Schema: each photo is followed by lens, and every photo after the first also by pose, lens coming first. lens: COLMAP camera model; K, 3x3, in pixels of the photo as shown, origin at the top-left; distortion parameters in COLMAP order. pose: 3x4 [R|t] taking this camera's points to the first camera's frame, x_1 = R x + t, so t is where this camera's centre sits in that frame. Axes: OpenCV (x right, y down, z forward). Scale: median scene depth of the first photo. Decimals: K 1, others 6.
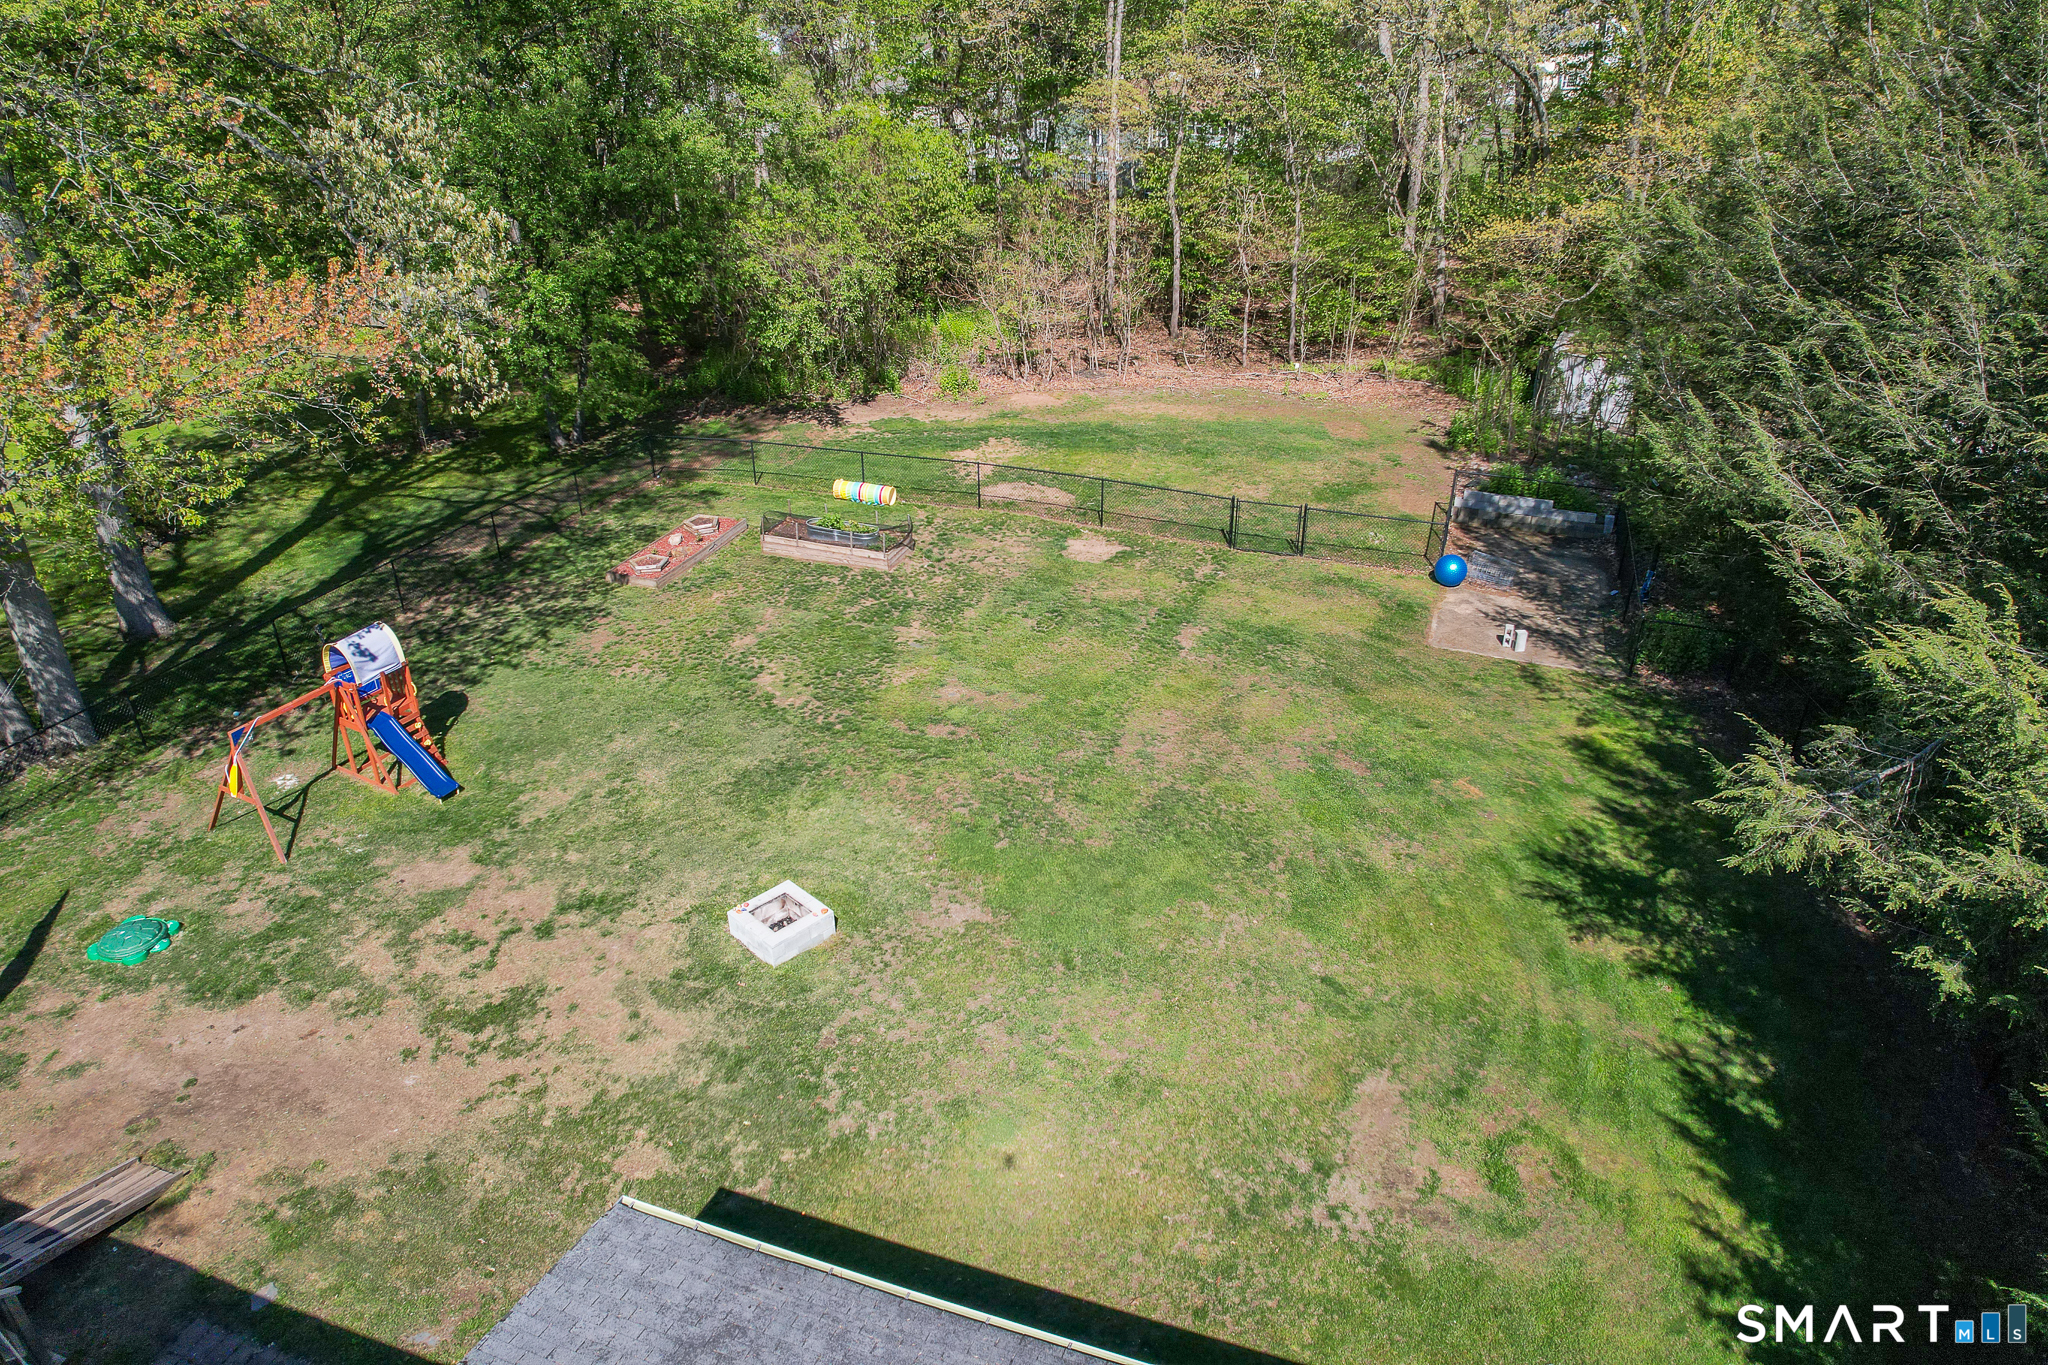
lens RADIAL K [[1303.6, 0, 1024.3], [0, 1303.6, 685.2], [0, 0, 1]] dist [-0.053531, 0.057735]
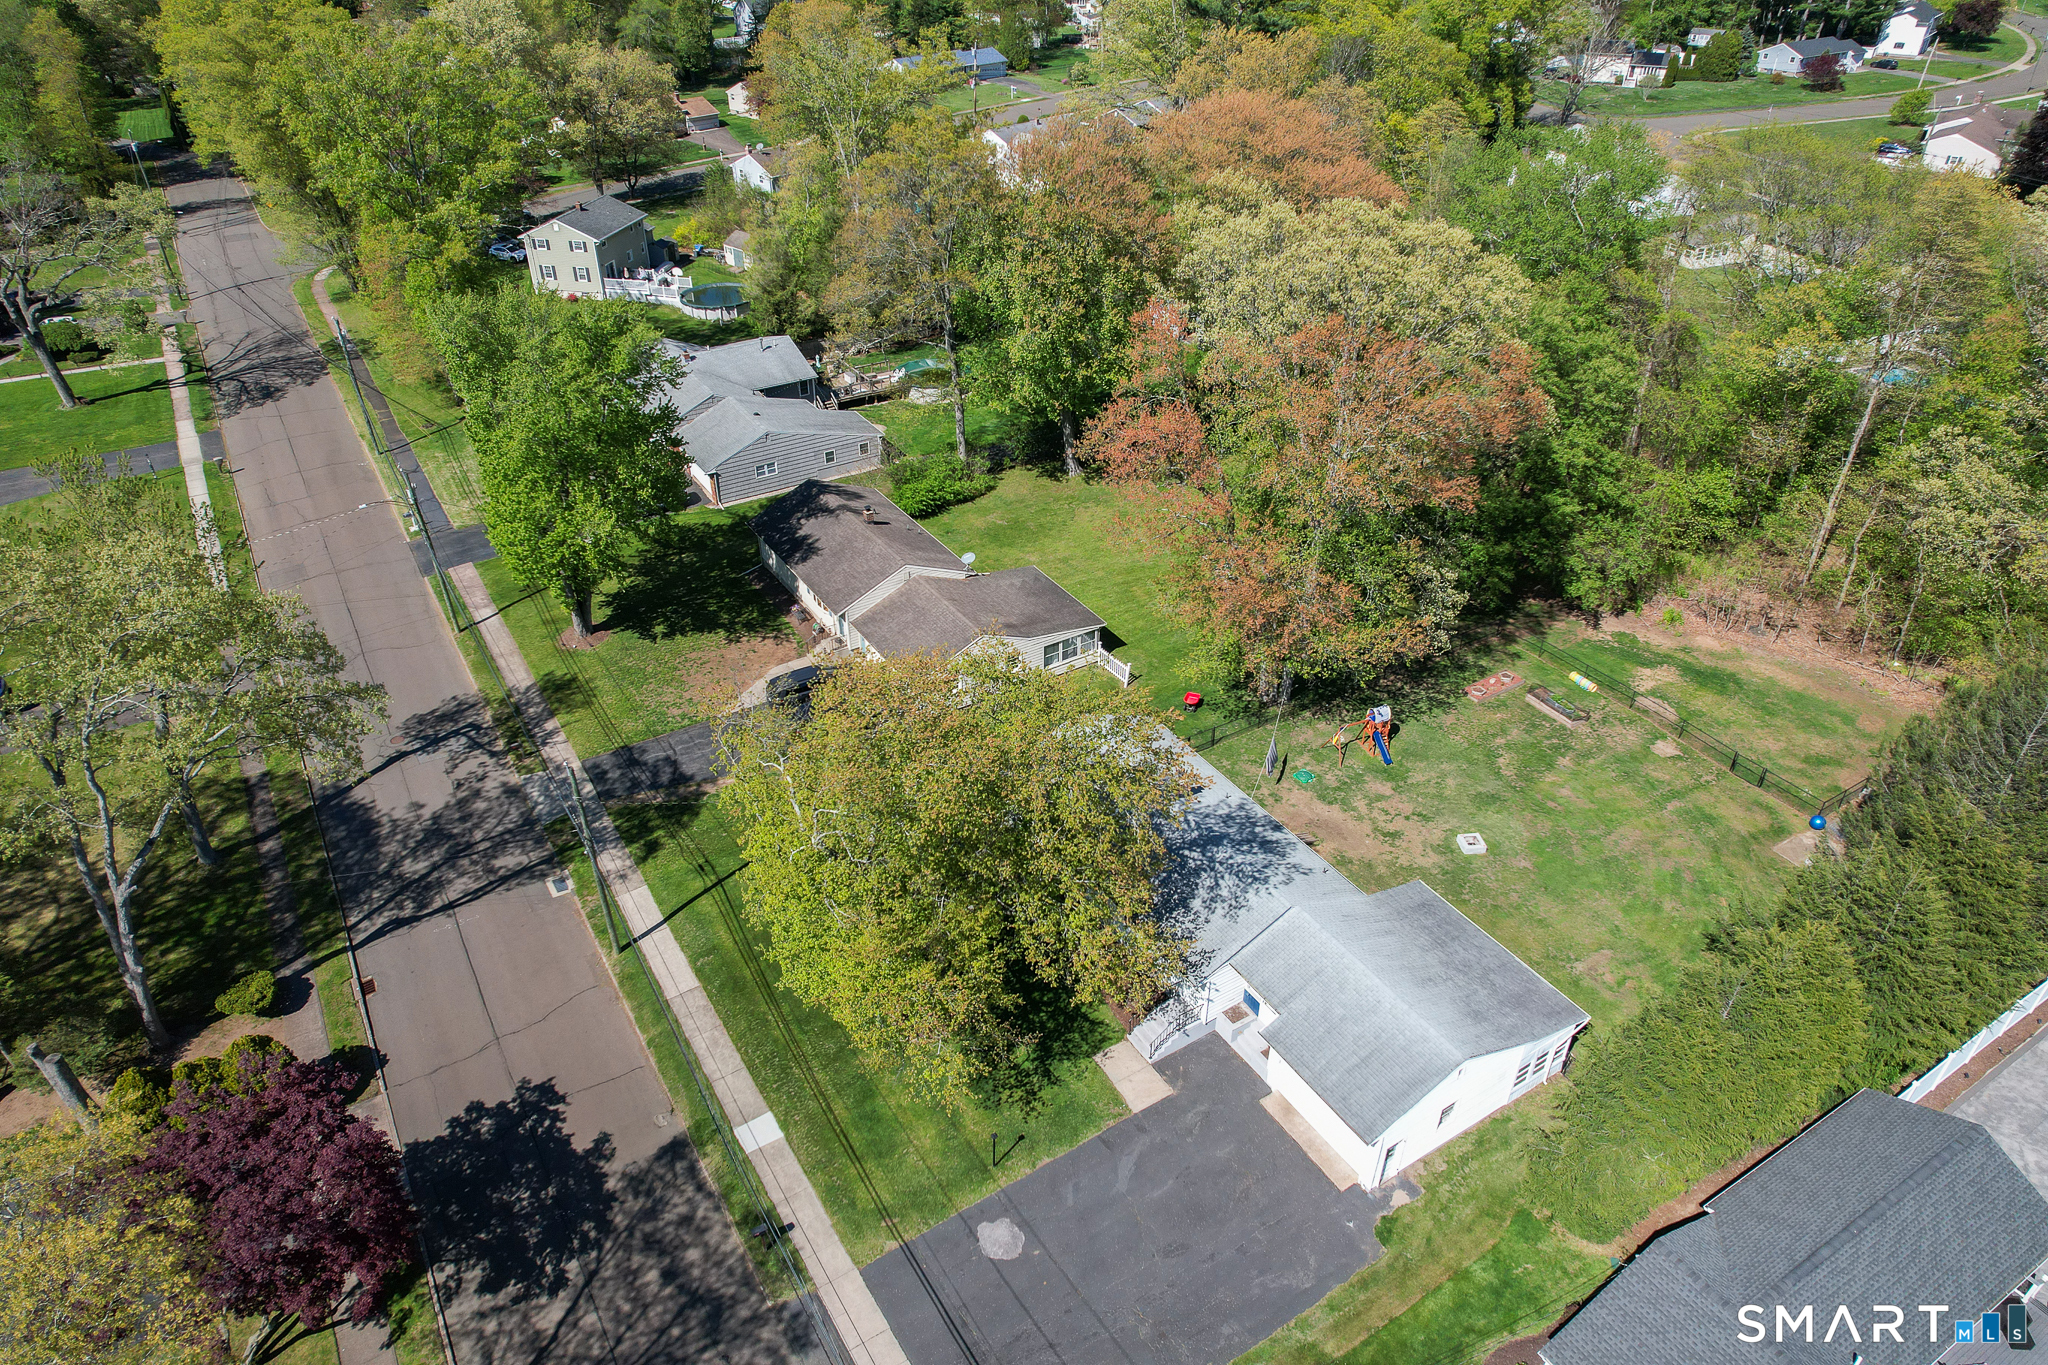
lens RADIAL K [[1303.6, 0, 1024.3], [0, 1303.6, 685.2], [0, 0, 1]] dist [-0.053531, 0.057735]
pose [[0.776018, 0.354818, -0.521441, 0.428039], [-0.297621, 0.934921, 0.193247, -0.416704], [0.556073, 0.005228, 0.831117, -2.014255]]
